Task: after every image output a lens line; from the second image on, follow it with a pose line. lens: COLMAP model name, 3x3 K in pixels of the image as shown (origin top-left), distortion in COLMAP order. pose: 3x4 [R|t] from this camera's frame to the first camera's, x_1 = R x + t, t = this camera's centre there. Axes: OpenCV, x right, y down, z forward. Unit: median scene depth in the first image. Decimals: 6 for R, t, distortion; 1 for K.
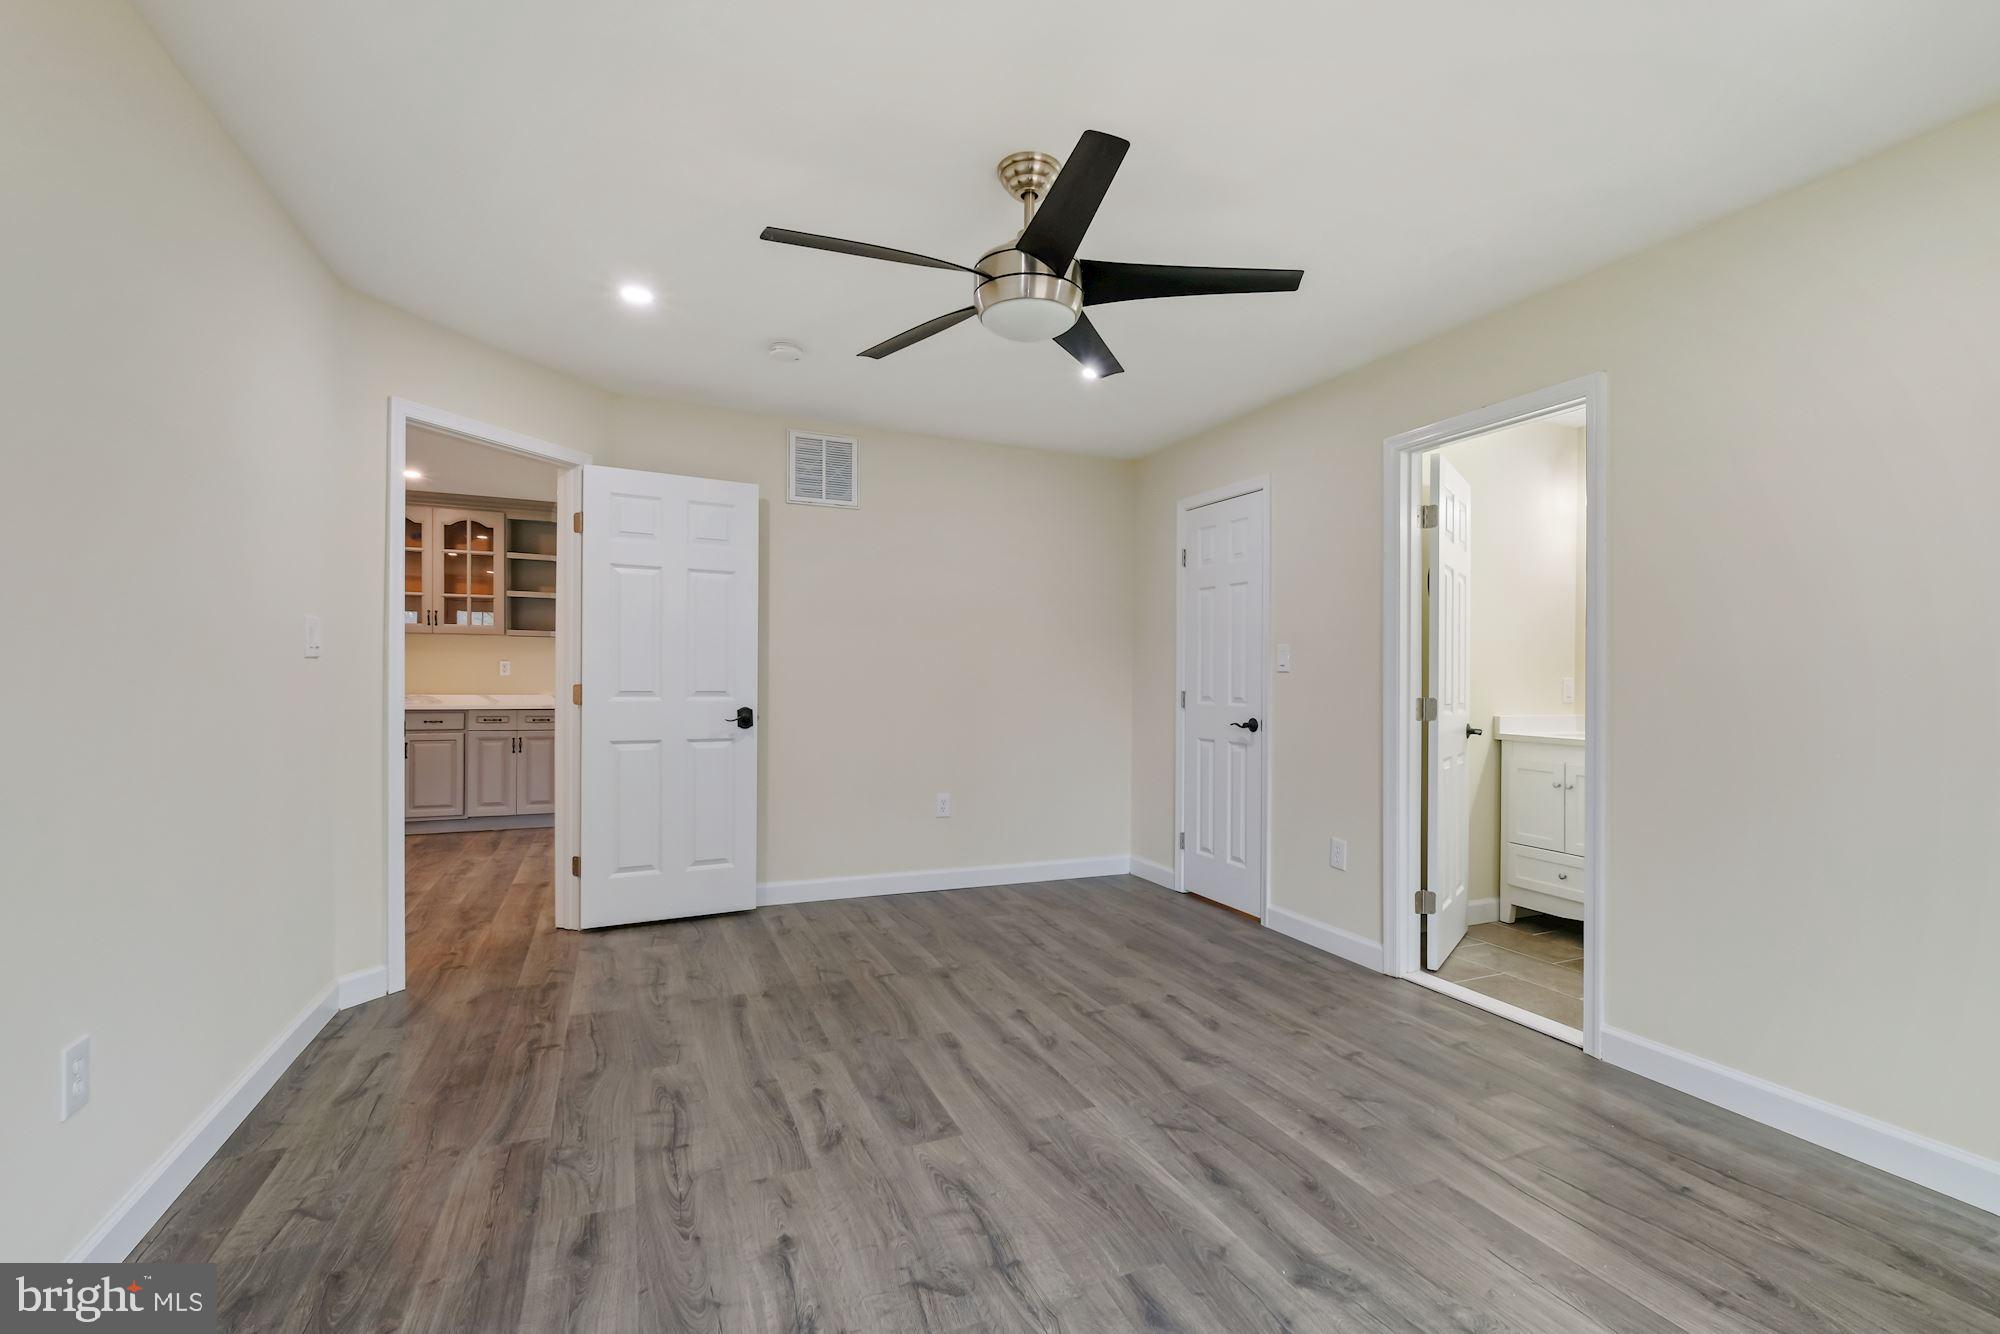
lens RADIAL K [[838.4, 0, 991.4], [0, 838.4, 671.0], [0, 0, 1]] dist [0.000045, -0.000142]
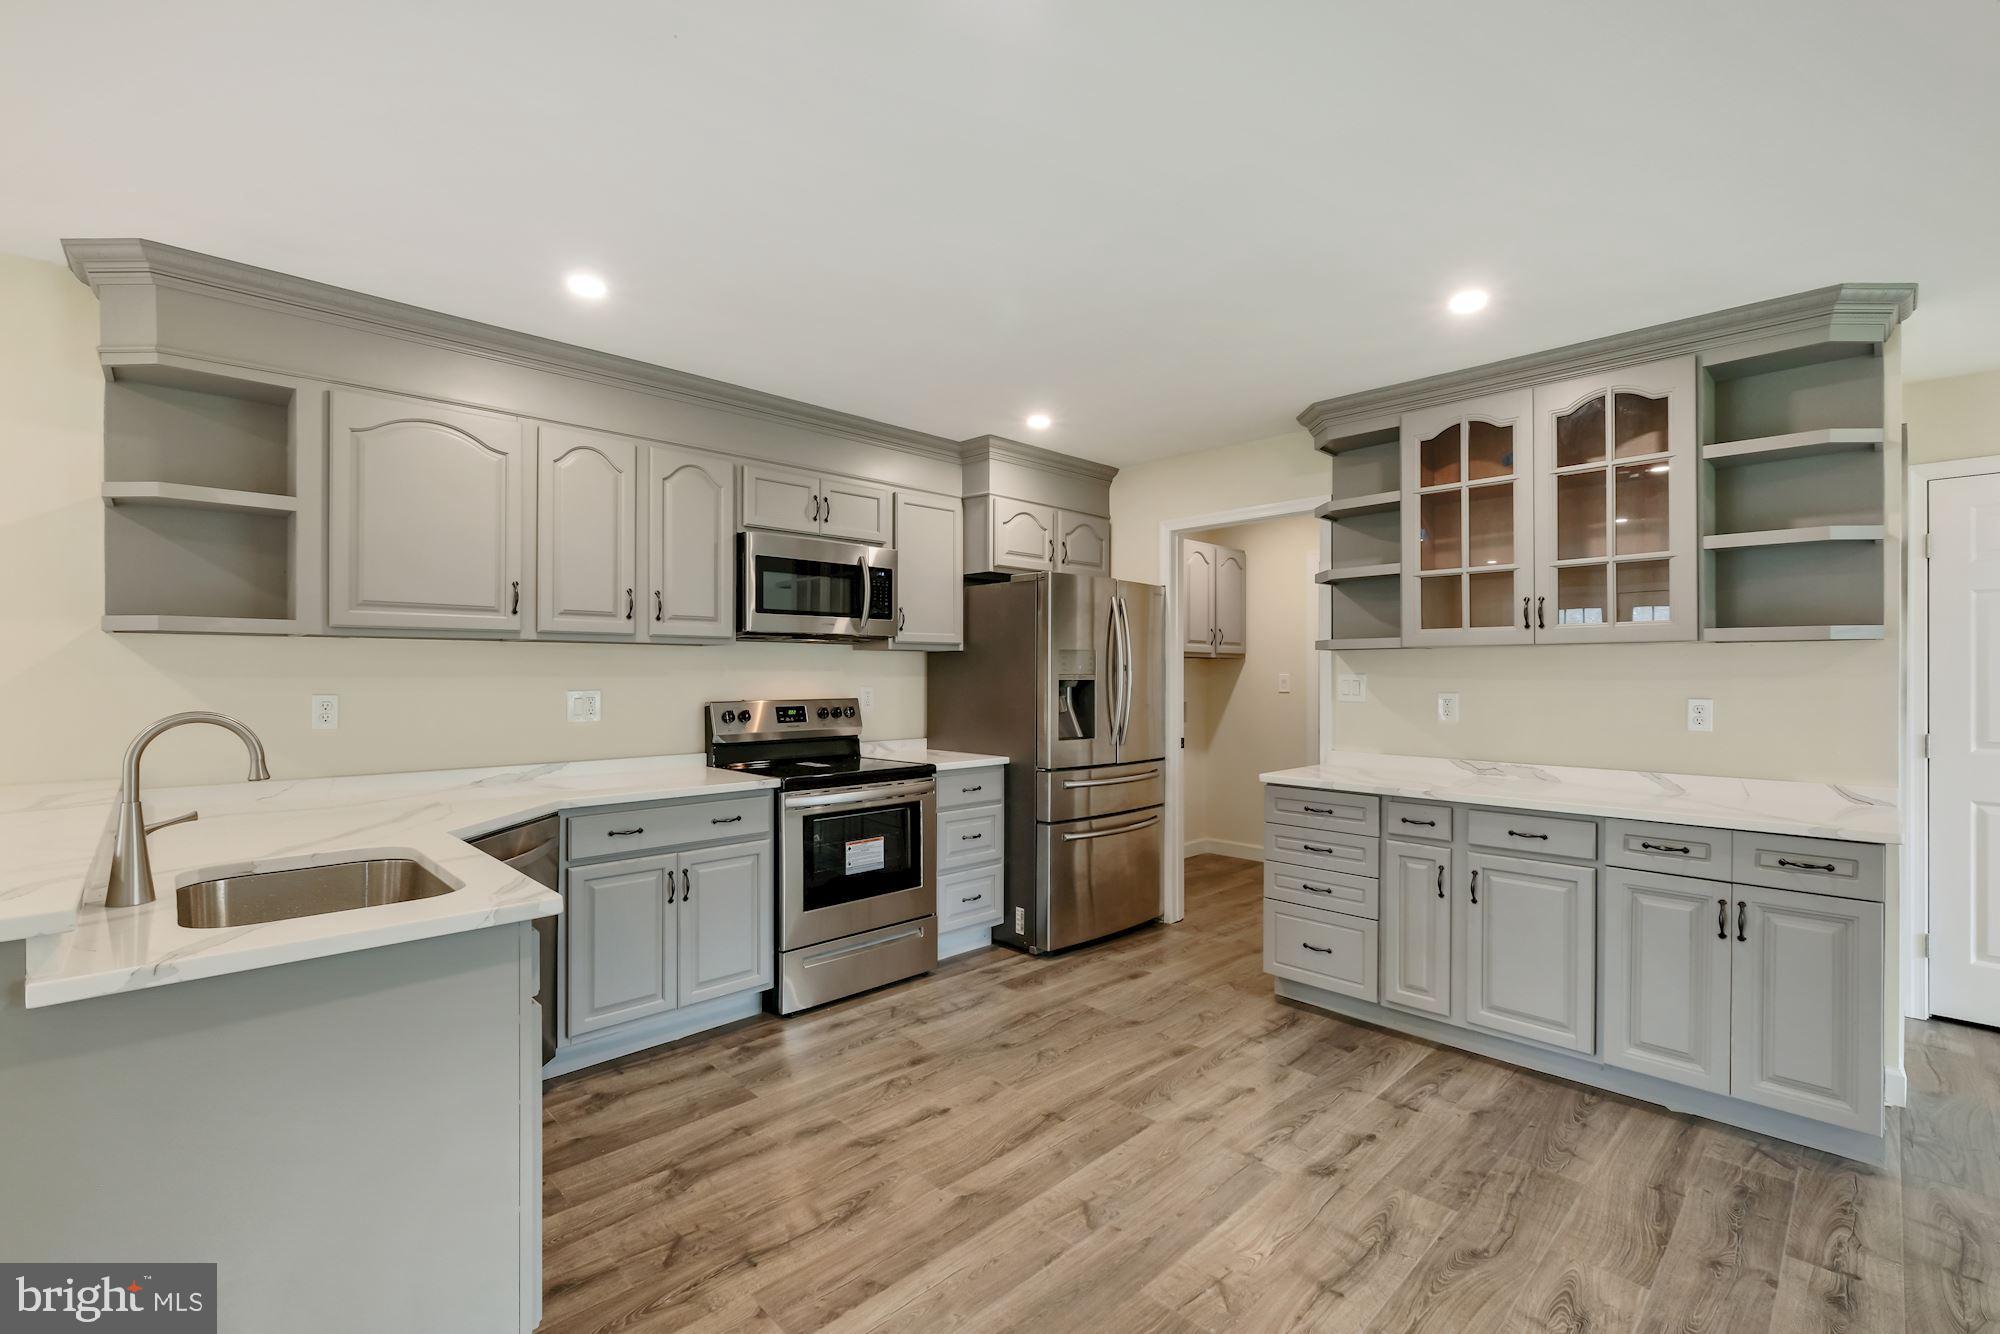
lens RADIAL K [[866.3, 0, 1000.6], [0, 866.3, 673.5], [0, 0, 1]] dist [-0.001438, 0.000086]
pose [[0.338626, -0.007344, -0.940893, -0.293235], [0.001516, 0.999973, -0.007259, -0.024582], [0.940920, 0.001032, 0.338627, 0.528606]]
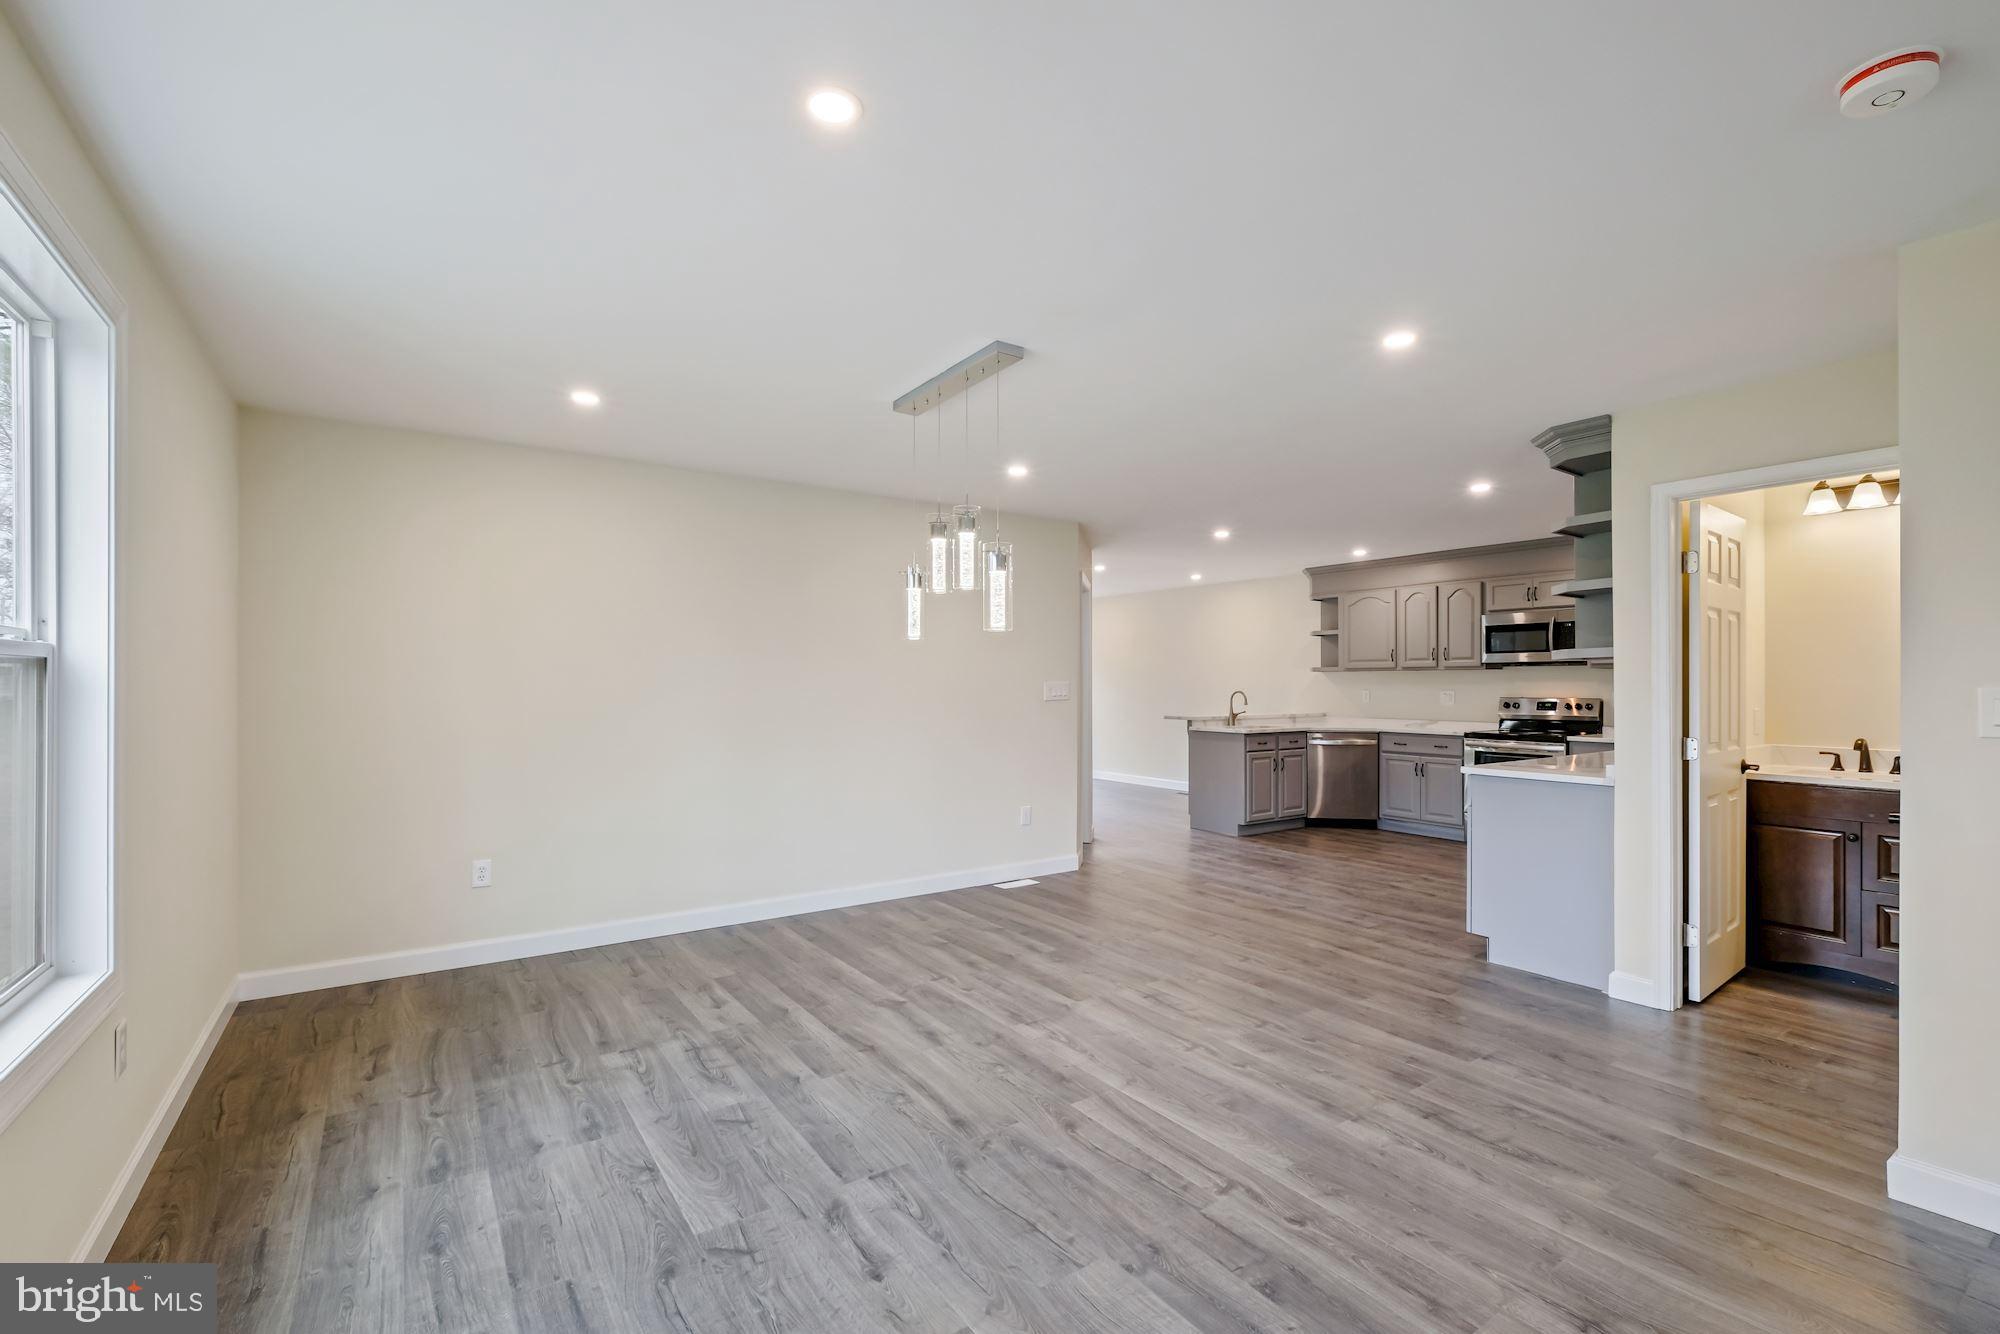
lens RADIAL K [[871.6, 0, 999.8], [0, 871.6, 679.3], [0, 0, 1]] dist [-0.004183, 0.000473]
pose [[-0.984547, -0.009284, -0.174875, -0.030816], [-0.008256, 0.999944, -0.006607, -0.020899], [0.174926, -0.005062, -0.984568, 1.606697]]
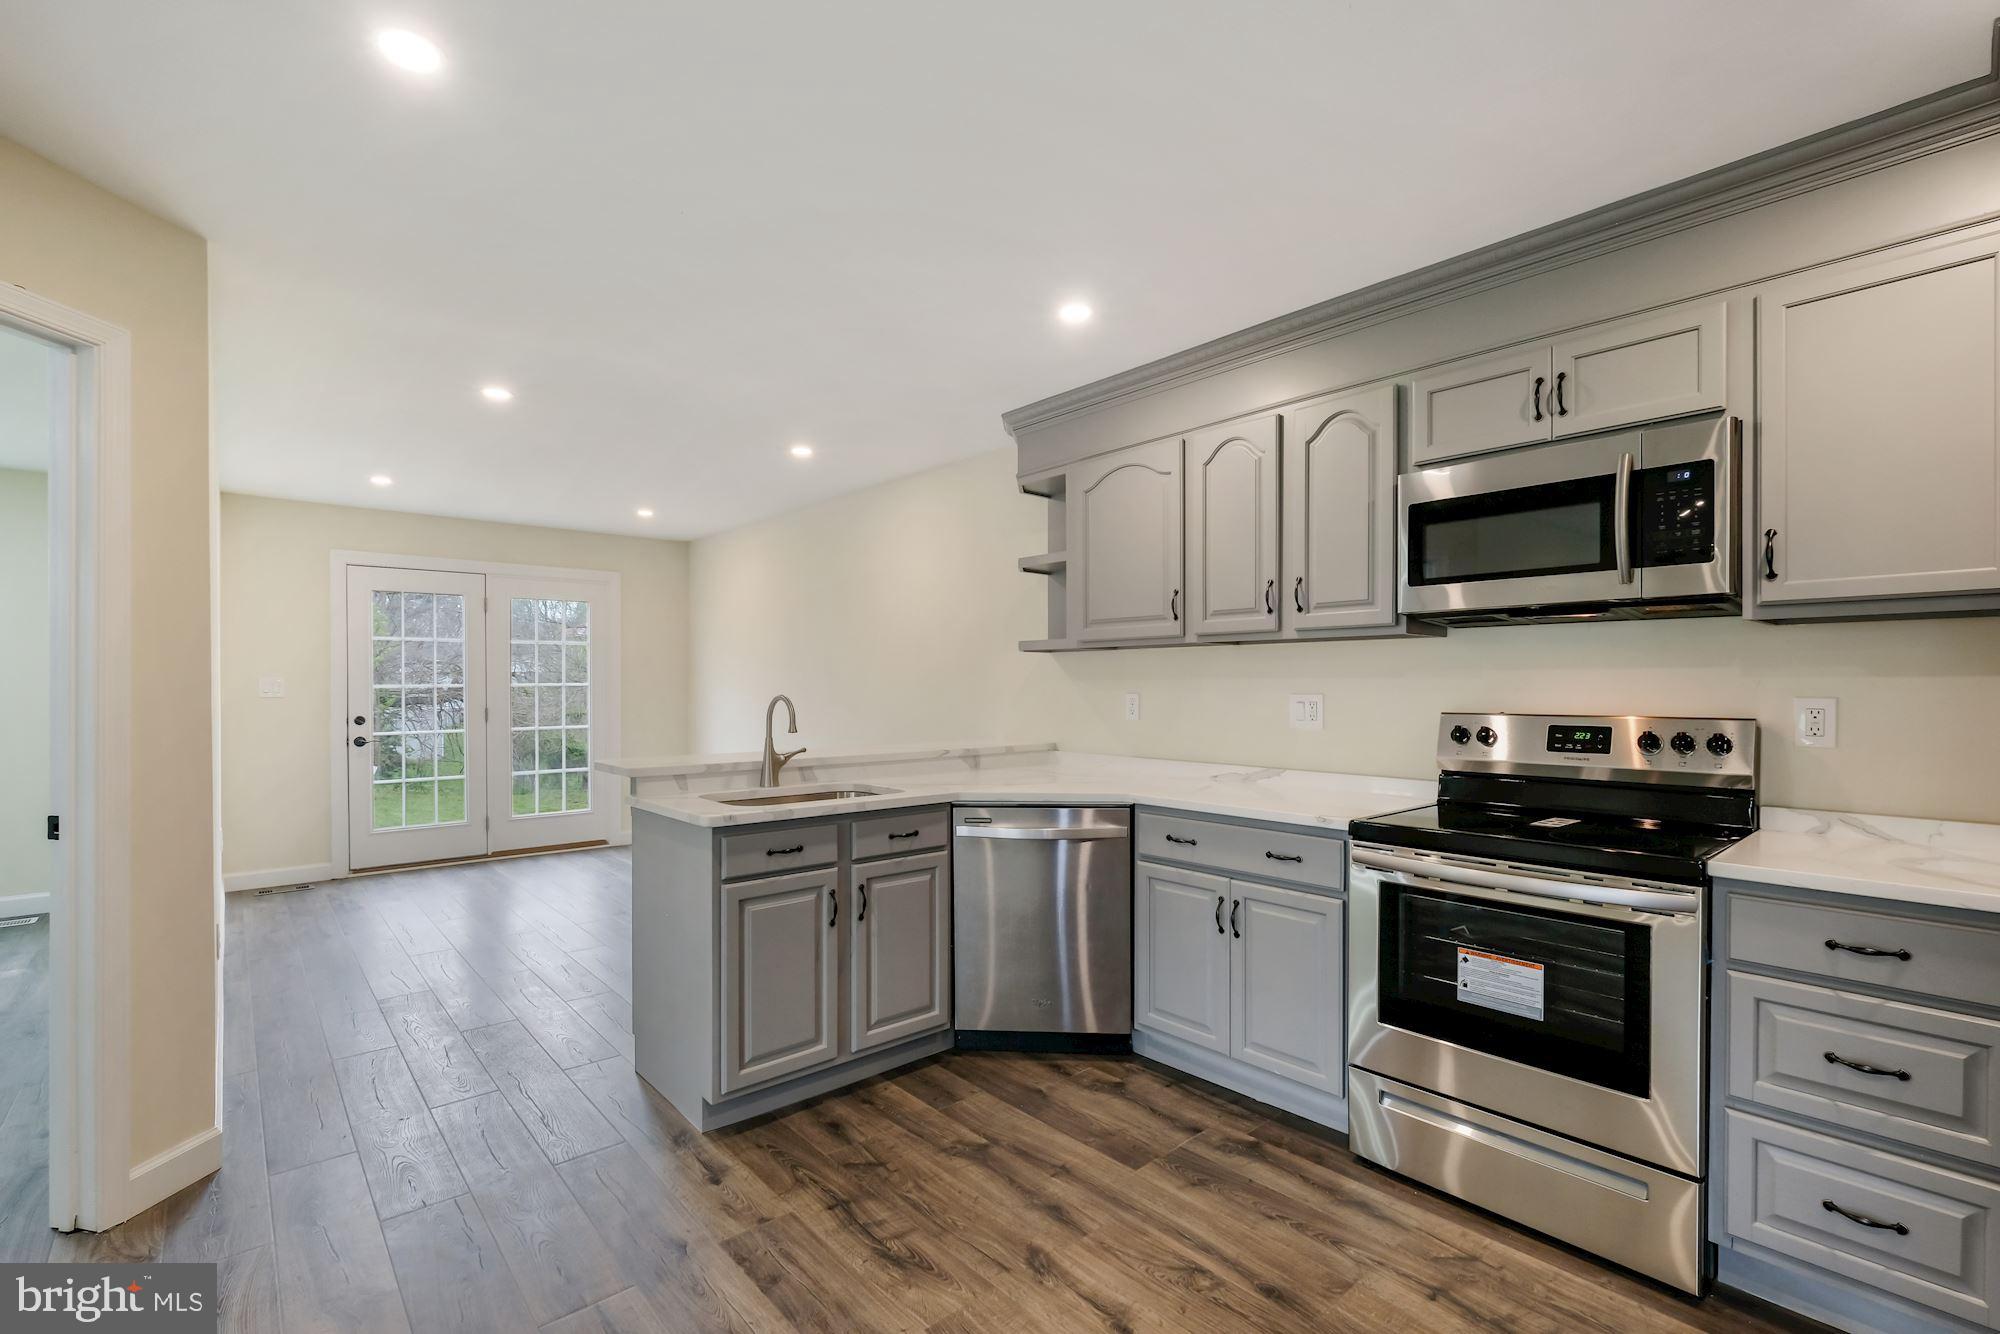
lens RADIAL K [[879.9, 0, 998.6], [0, 879.9, 692.7], [0, 0, 1]] dist [-0.000962, -0.000426]
pose [[-0.954907, -0.006473, -0.296836, -0.577083], [-0.008049, 0.999959, 0.004089, -0.019704], [0.296797, 0.006294, -0.954920, 0.901137]]
